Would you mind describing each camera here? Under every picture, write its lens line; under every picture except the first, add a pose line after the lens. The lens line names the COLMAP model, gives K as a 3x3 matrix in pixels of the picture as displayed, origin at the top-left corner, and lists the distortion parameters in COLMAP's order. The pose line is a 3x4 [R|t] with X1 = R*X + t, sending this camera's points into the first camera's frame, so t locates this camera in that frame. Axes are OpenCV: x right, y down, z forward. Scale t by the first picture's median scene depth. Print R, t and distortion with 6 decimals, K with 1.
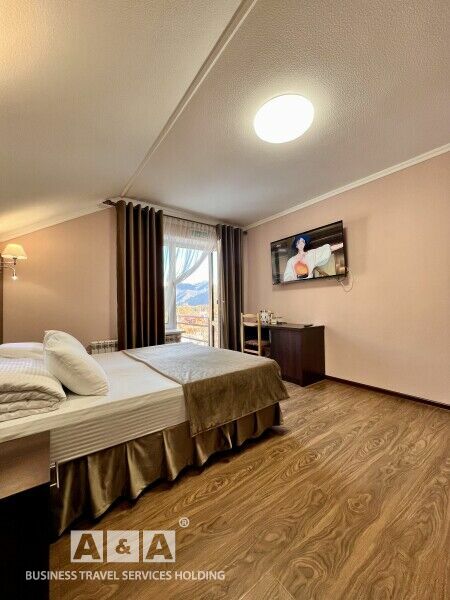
lens RADIAL K [[238.1, 0, 226.3], [0, 238.1, 296.8], [0, 0, 1]] dist [0.002484, -0.000124]
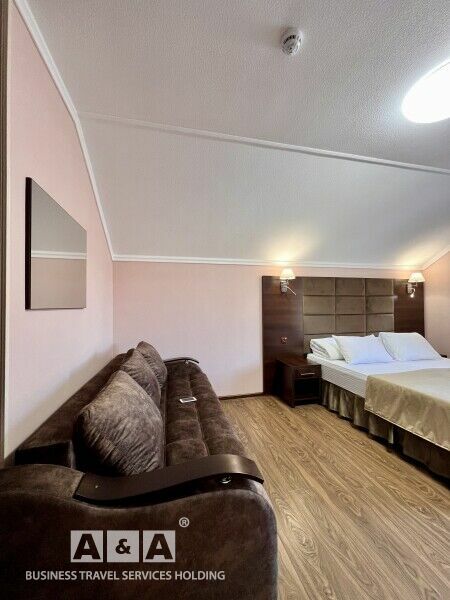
lens RADIAL K [[239.3, 0, 223.0], [0, 239.3, 300.7], [0, 0, 1]] dist [-0.003901, -0.000278]
pose [[-0.403967, -0.002491, -0.914770, 0.670858], [0.048243, 0.998547, -0.024023, -0.046497], [0.913501, -0.053836, -0.403259, 0.341594]]
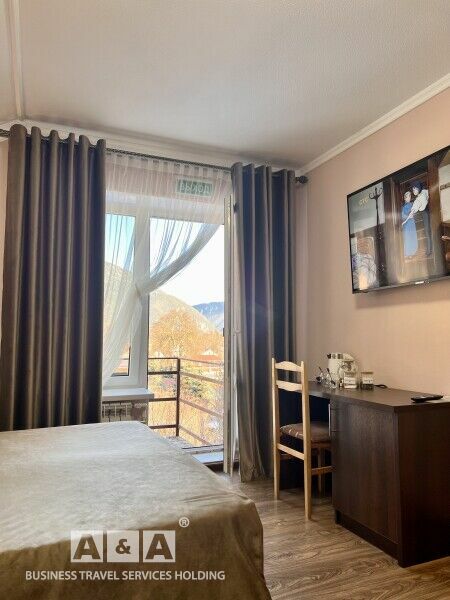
lens RADIAL K [[451.4, 0, 226.6], [0, 451.4, 300.6], [0, 0, 1]] dist [0.044500, 0.001003]
pose [[0.970569, -0.002507, -0.240810, 0.192995], [-0.007347, 0.999172, -0.040014, -0.005473], [0.240711, 0.040606, 0.969747, 0.182678]]
